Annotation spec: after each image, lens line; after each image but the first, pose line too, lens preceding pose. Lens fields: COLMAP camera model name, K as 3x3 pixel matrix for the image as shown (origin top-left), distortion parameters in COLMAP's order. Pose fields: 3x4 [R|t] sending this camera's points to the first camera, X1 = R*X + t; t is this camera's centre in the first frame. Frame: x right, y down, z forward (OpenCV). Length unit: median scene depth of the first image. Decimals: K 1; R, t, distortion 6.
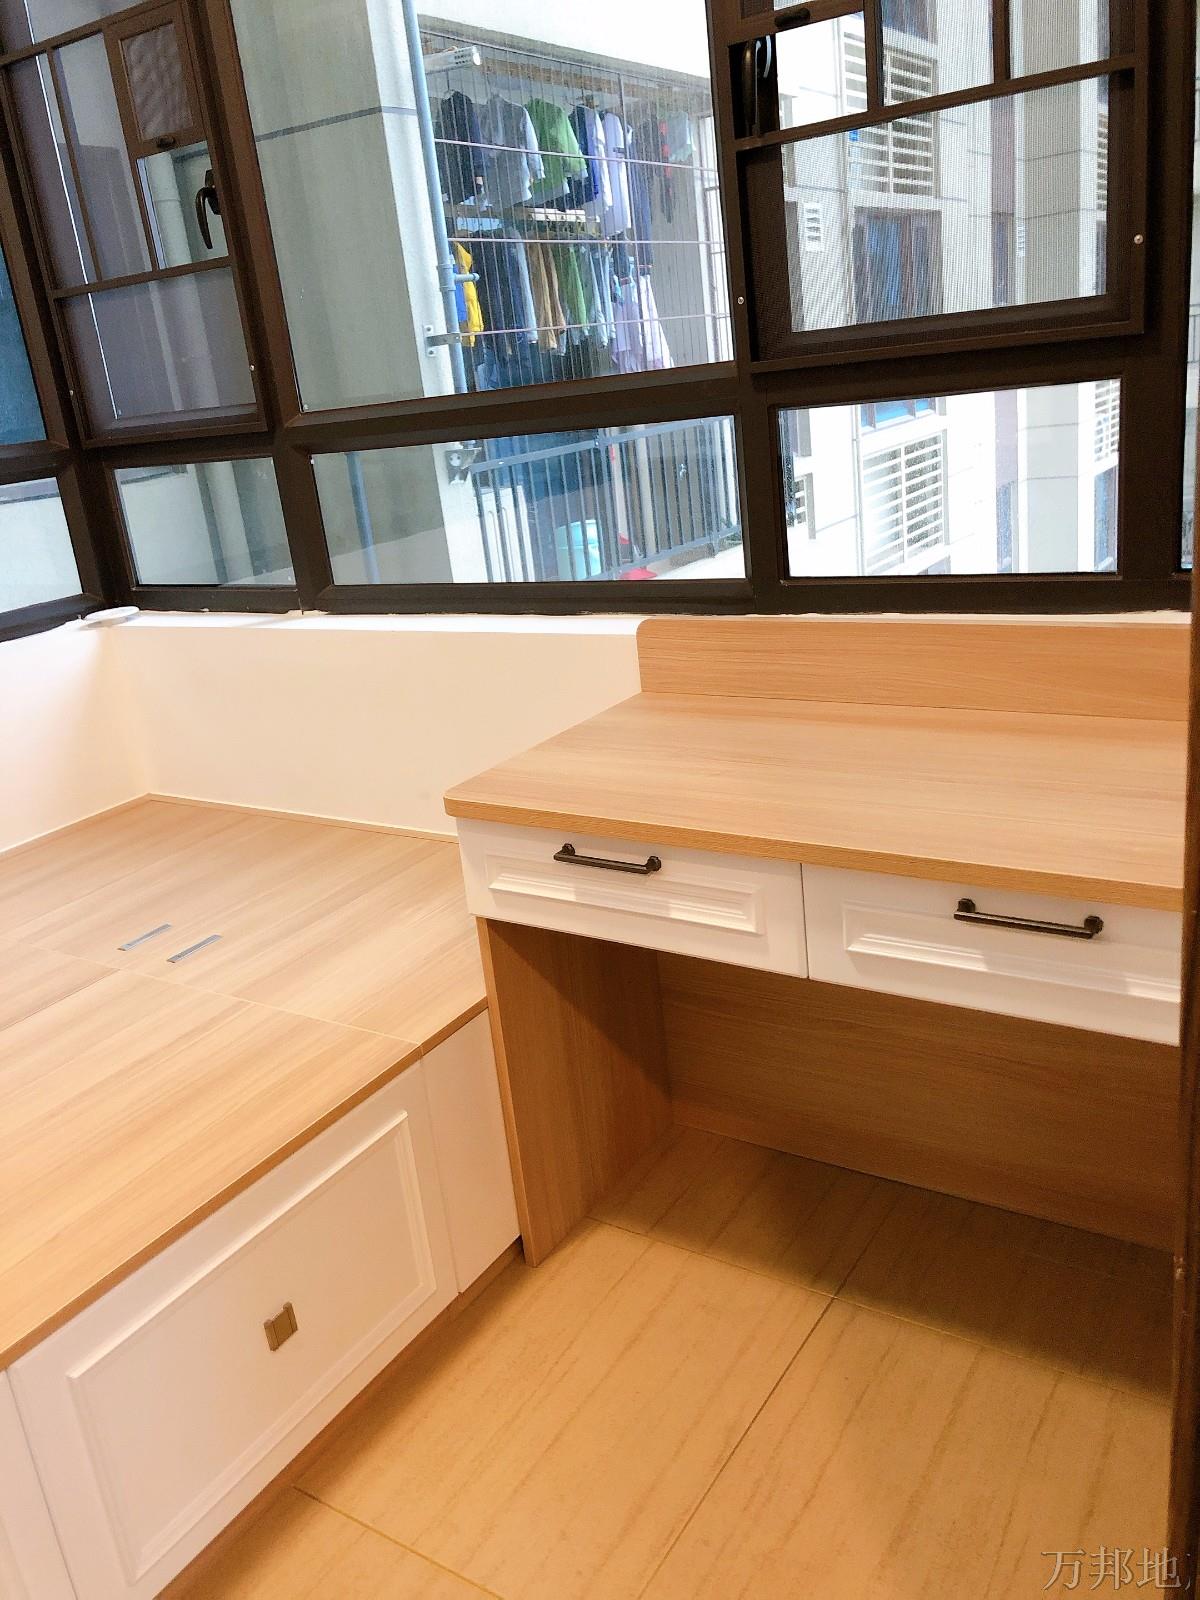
lens RADIAL K [[1307.6, 0, 600.0], [0, 1307.6, 800.0], [0, 0, 1]] dist [-0.003175, 0.008087]
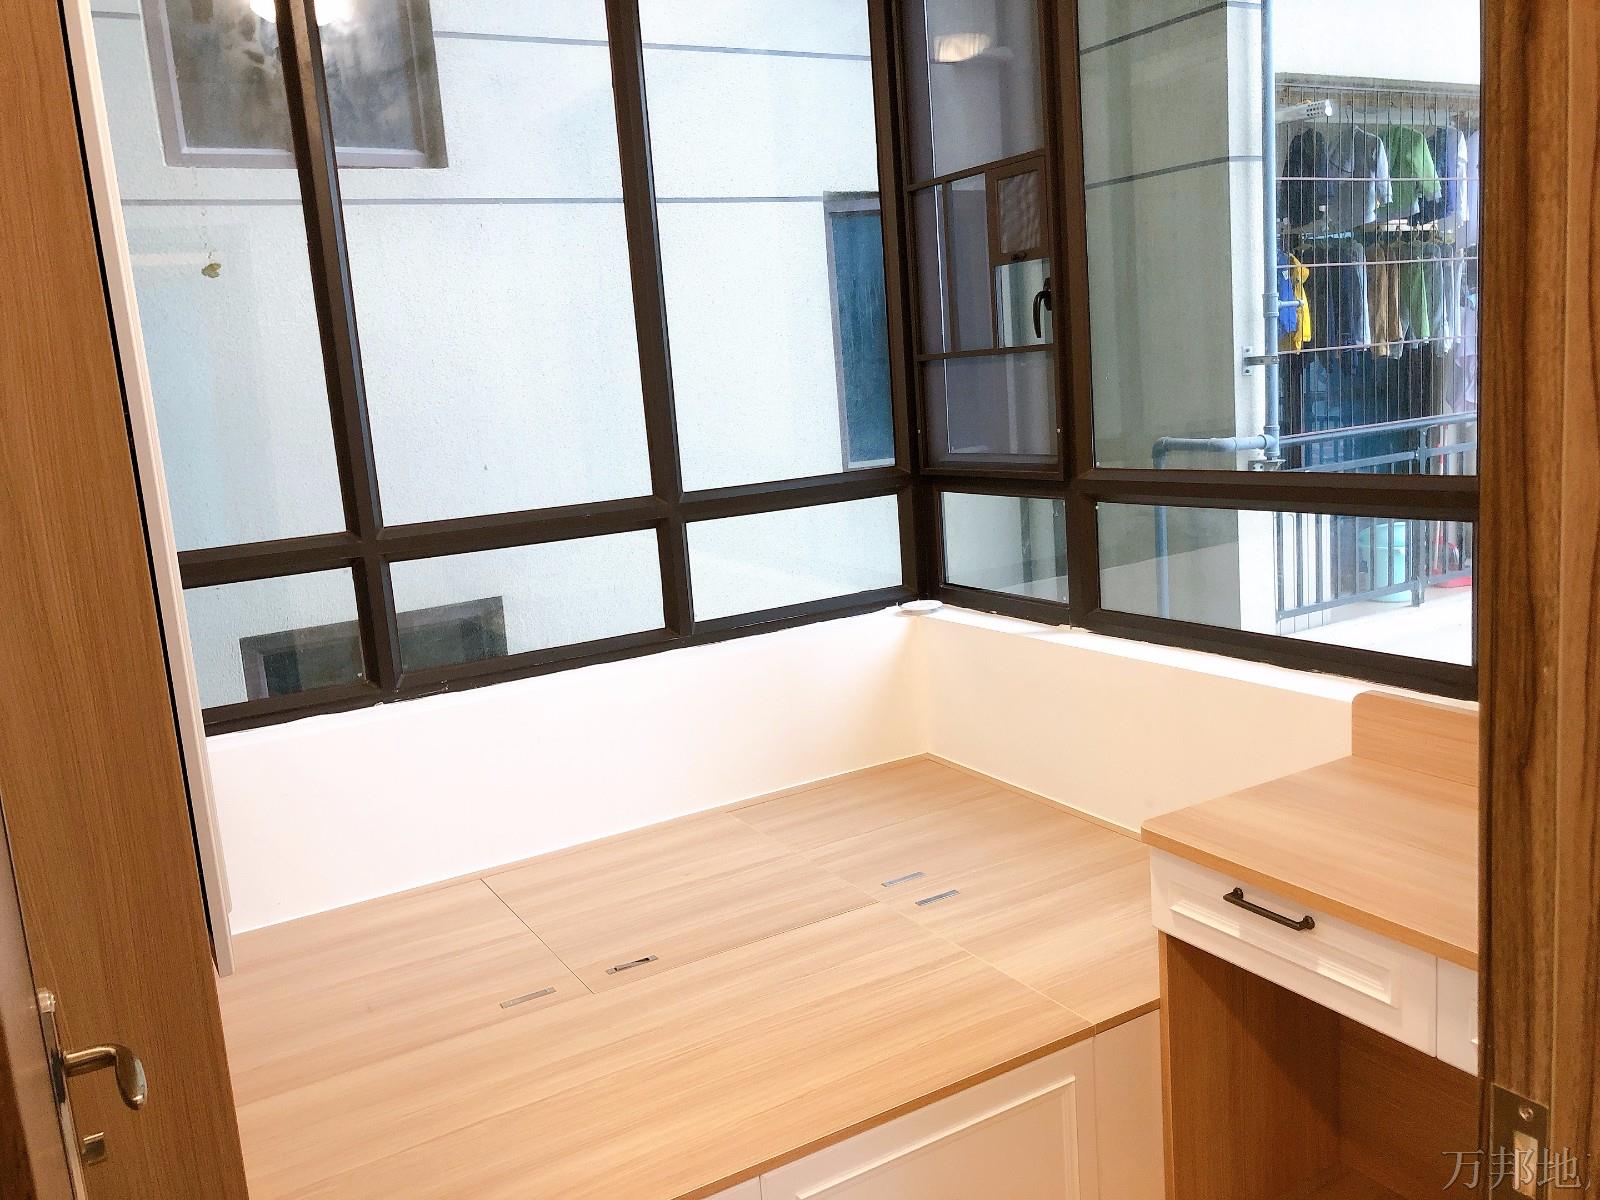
lens RADIAL K [[1289.2, 0, 779.3], [0, 1289.2, 594.8], [0, 0, 1]] dist [0.090065, -0.151601]
pose [[0.885431, 0.114238, -0.450513, 0.063238], [-0.164714, 0.983537, -0.074328, -0.041860], [0.434605, 0.140018, 0.889670, -0.164265]]
